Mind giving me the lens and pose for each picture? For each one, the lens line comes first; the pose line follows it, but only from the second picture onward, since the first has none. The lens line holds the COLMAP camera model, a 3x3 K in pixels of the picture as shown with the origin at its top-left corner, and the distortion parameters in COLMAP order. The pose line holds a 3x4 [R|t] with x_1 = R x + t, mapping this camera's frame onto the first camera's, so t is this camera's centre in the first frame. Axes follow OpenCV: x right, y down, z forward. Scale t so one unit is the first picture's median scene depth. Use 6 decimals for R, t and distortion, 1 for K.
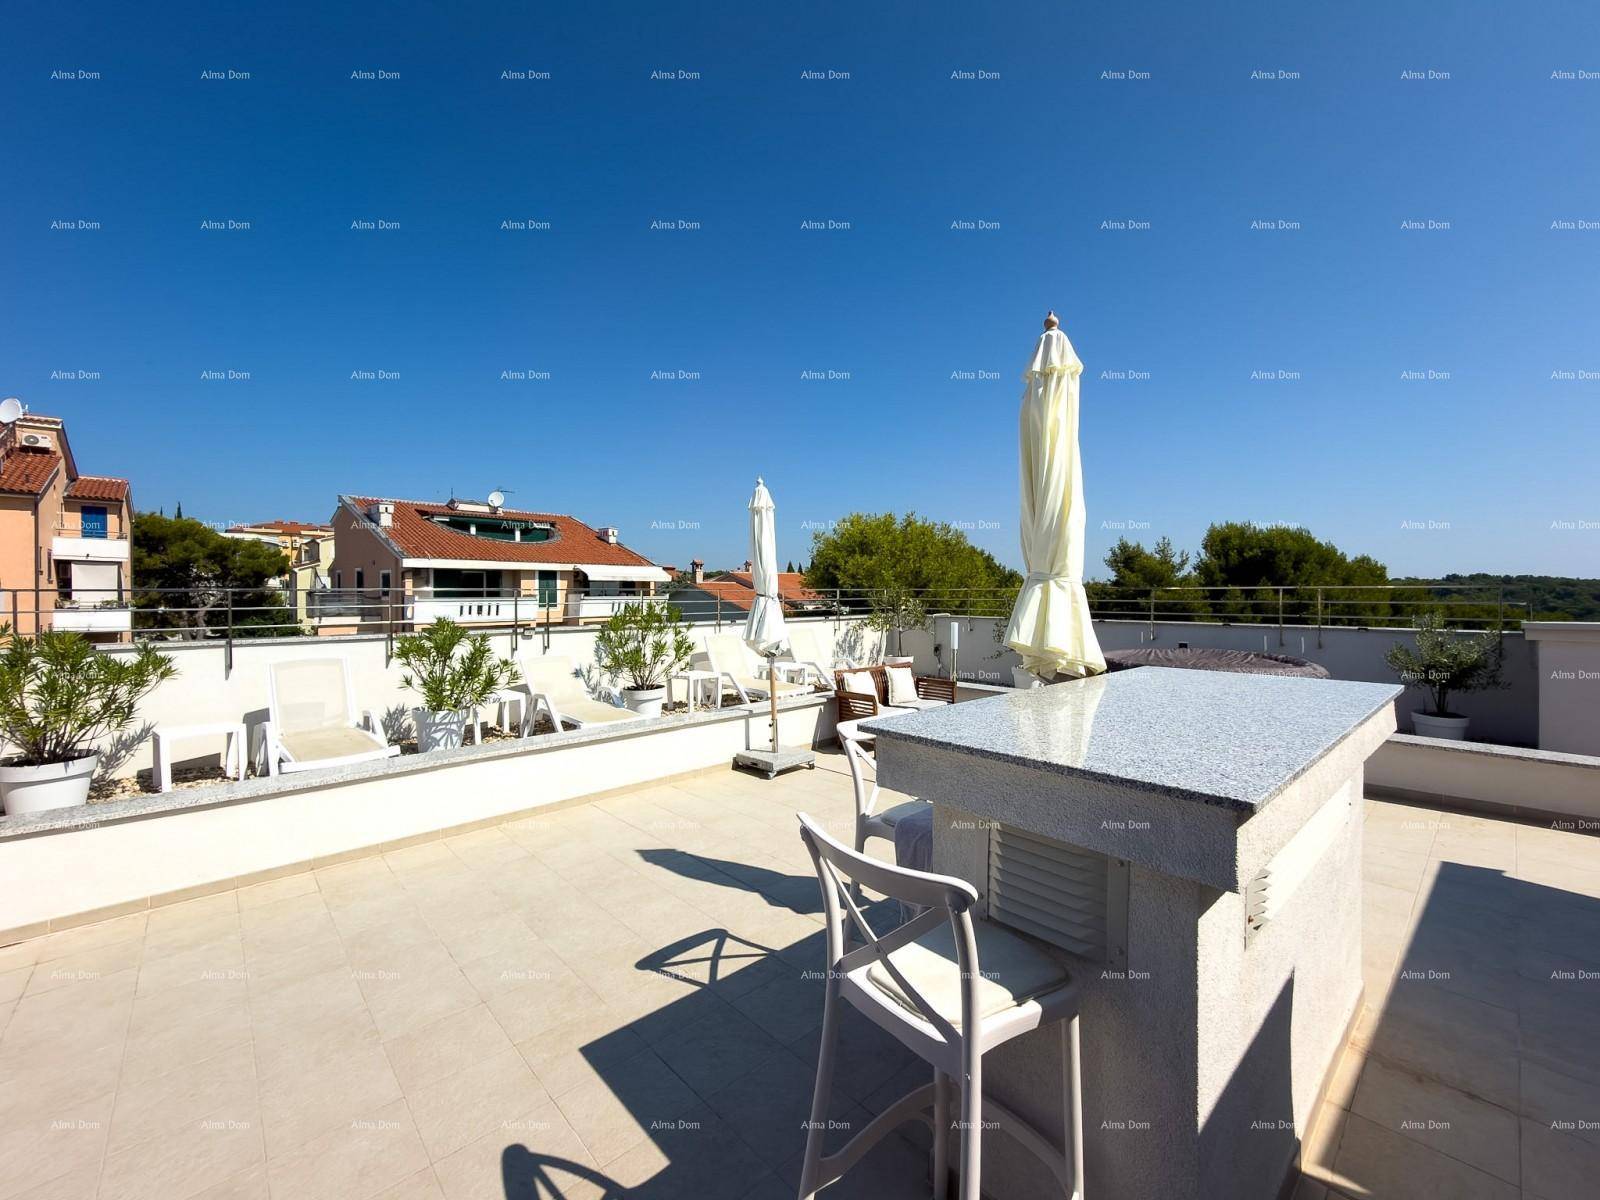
lens RADIAL K [[654.1, 0, 781.6], [0, 654.1, 597.6], [0, 0, 1]] dist [0.005026, -0.001604]
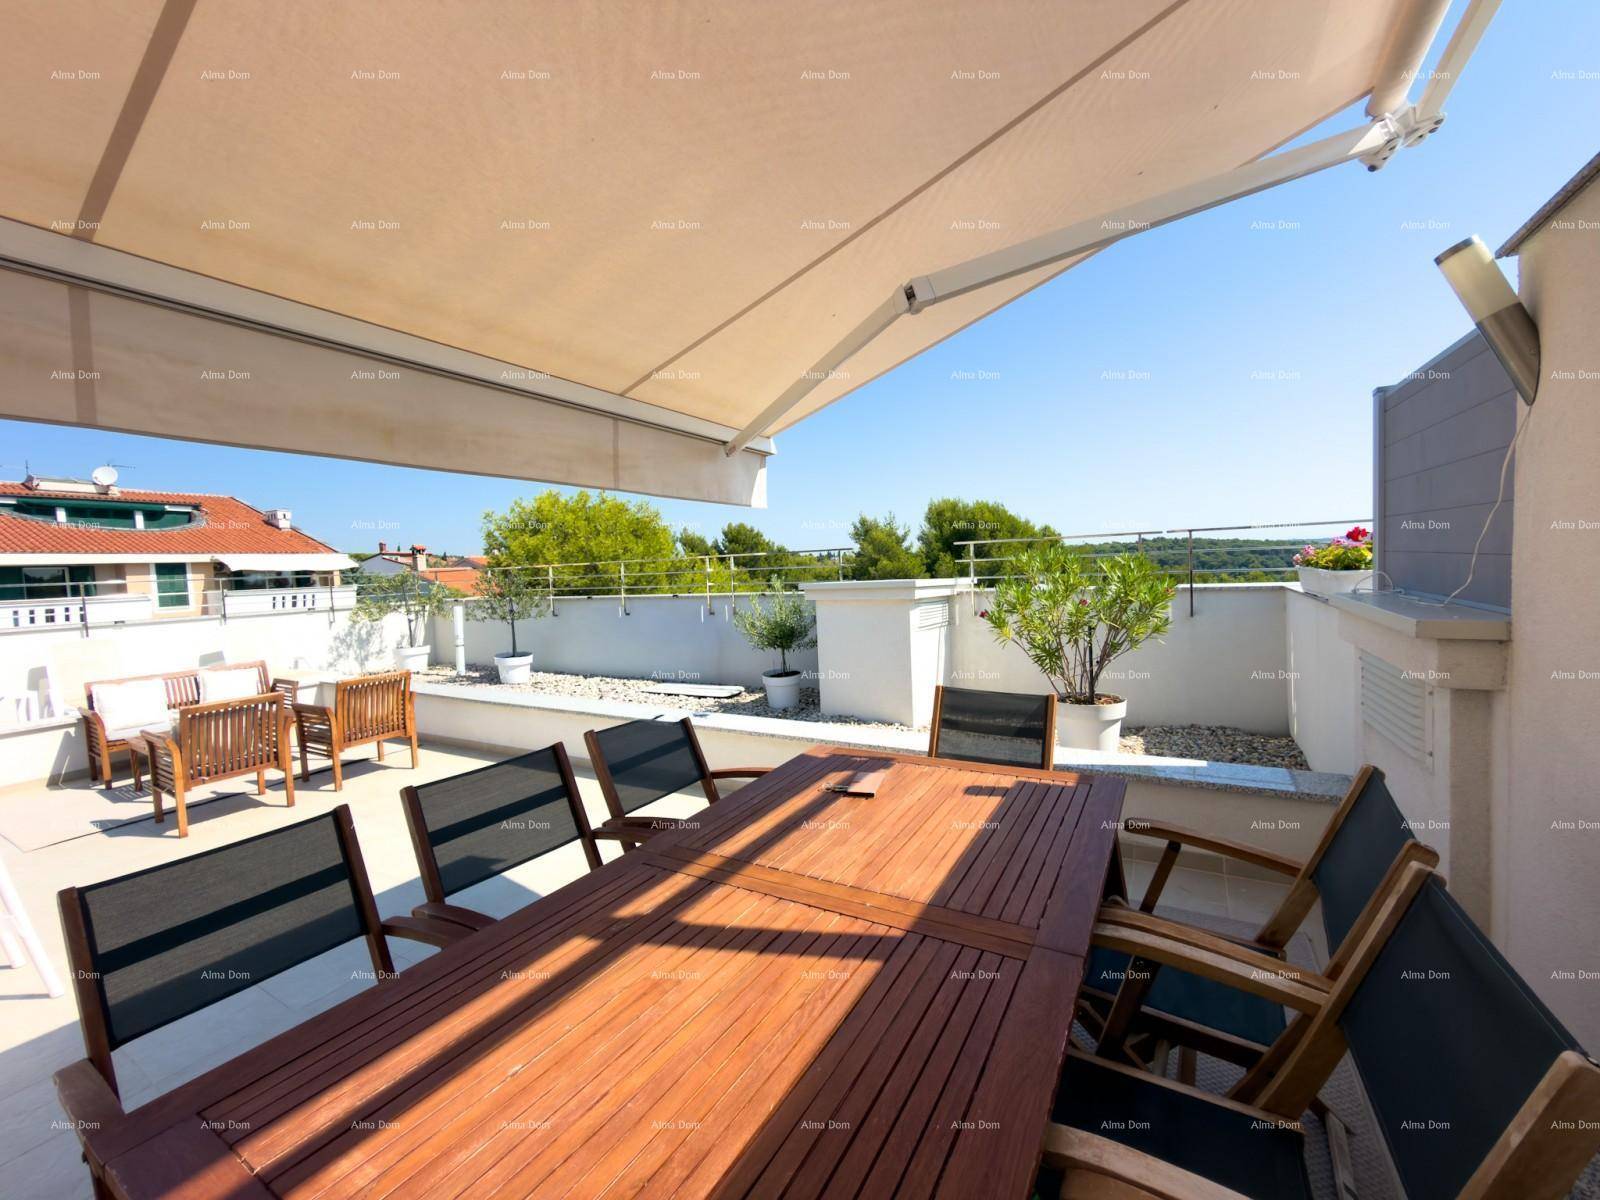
lens RADIAL K [[654.1, 0, 786.9], [0, 654.1, 596.8], [0, 0, 1]] dist [0.005026, -0.001604]
pose [[0.958264, -0.050870, 0.281321, 0.130702], [0.042644, 0.998467, 0.035292, 0.003720], [-0.282685, -0.021823, 0.958964, 0.003113]]
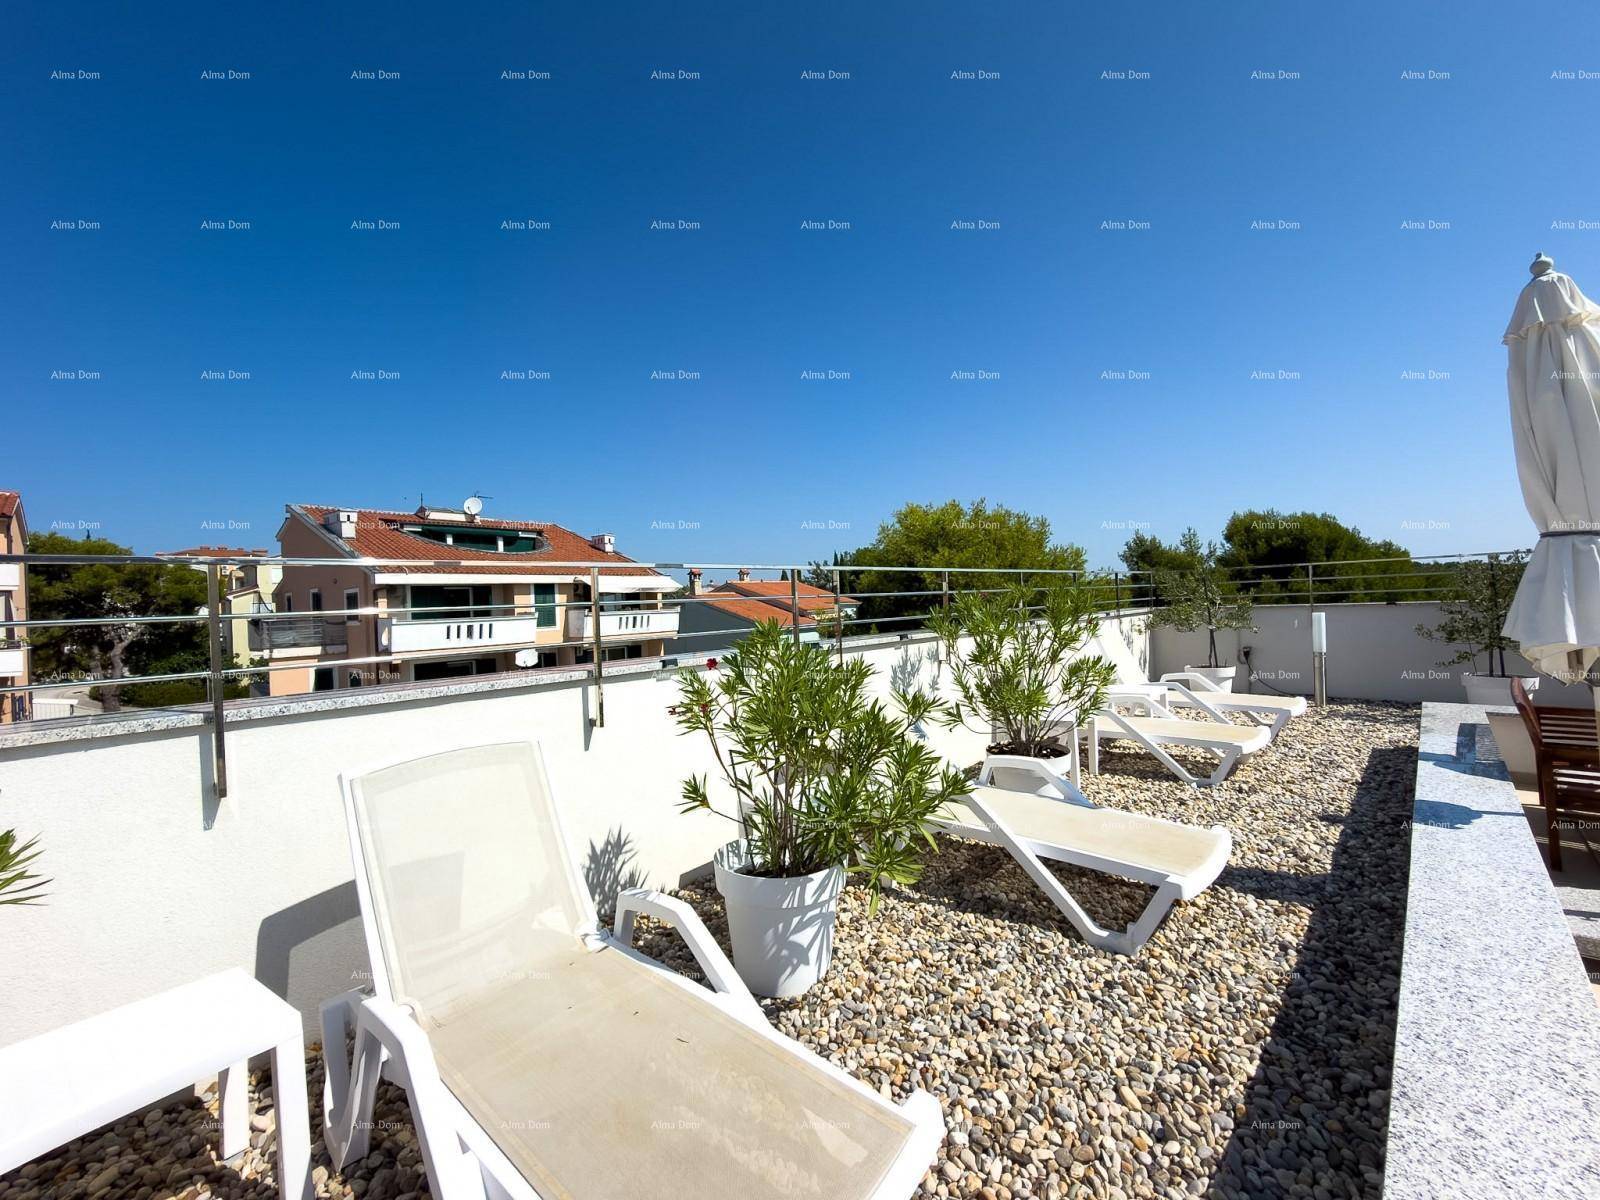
lens RADIAL K [[654.1, 0, 778.5], [0, 654.1, 599.8], [0, 0, 1]] dist [0.005026, -0.001604]
pose [[0.997166, -0.037643, 0.065138, -0.097230], [0.038714, 0.999134, -0.015255, 0.004419], [-0.064507, 0.017733, 0.997760, 0.110528]]
